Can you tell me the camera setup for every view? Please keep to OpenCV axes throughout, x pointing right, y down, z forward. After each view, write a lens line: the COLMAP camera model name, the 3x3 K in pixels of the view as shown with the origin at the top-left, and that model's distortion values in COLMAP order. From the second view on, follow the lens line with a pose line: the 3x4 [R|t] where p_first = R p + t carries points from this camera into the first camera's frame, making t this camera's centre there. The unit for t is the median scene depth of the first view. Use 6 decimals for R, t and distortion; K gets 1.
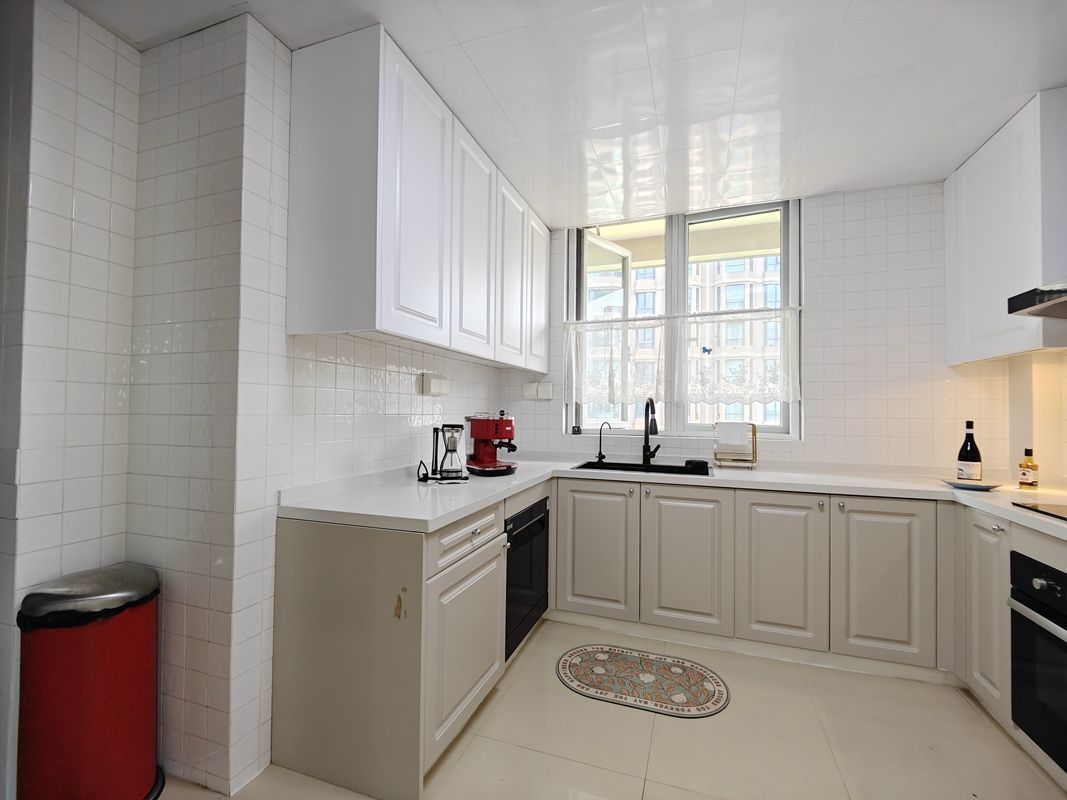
lens RADIAL K [[465.2, 0, 534.9], [0, 465.2, 401.3], [0, 0, 1]] dist [0.014713, -0.013200]
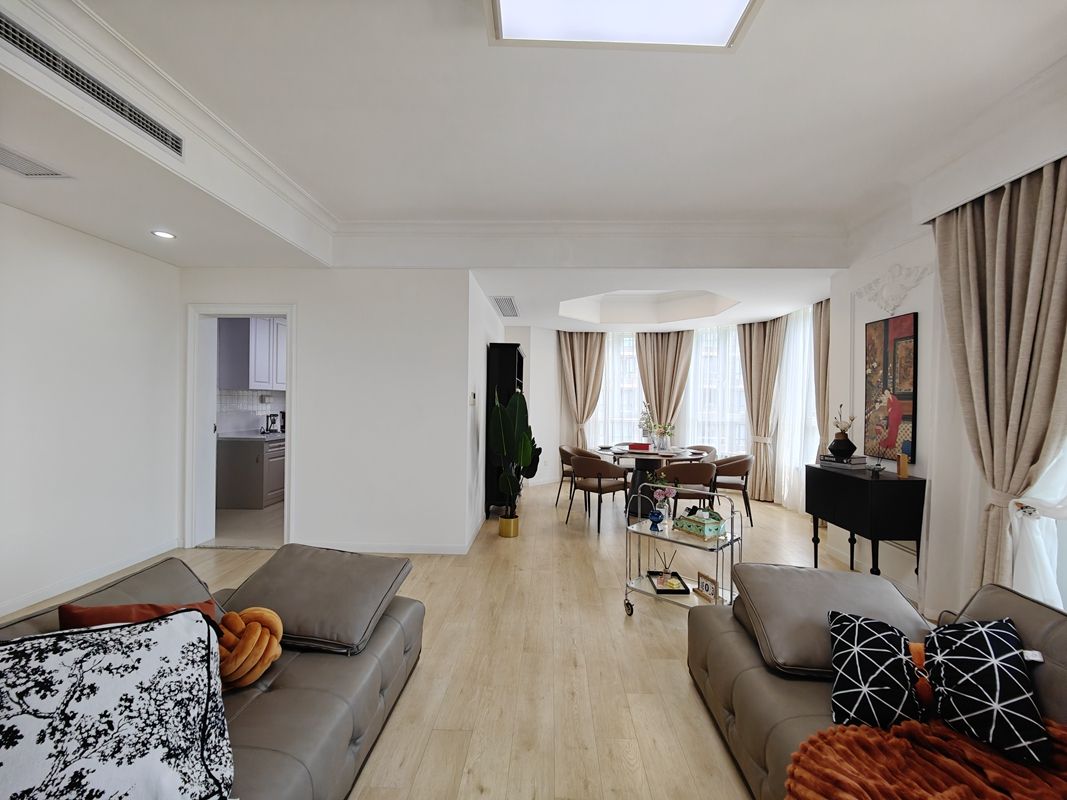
lens RADIAL K [[465.2, 0, 534.9], [0, 465.2, 401.3], [0, 0, 1]] dist [0.014713, -0.013200]
pose [[0.954506, -0.000810, 0.298191, 0.408194], [-0.005288, 0.999793, 0.019642, -0.077824], [-0.298145, -0.020325, 0.954304, -1.818272]]
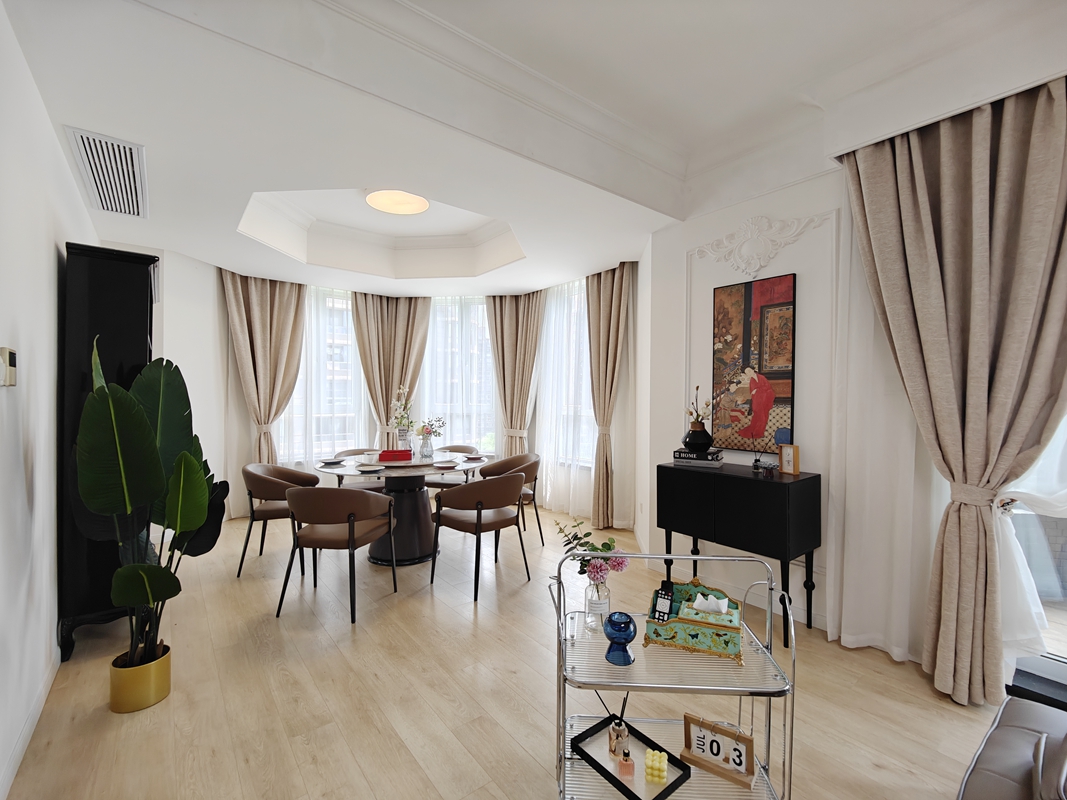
lens RADIAL K [[465.2, 0, 534.9], [0, 465.2, 401.3], [0, 0, 1]] dist [0.014713, -0.013200]
pose [[0.532685, -0.015742, 0.846167, 0.554031], [-0.012590, 0.999569, 0.026522, -0.034651], [-0.846220, -0.024781, 0.532257, -1.029867]]
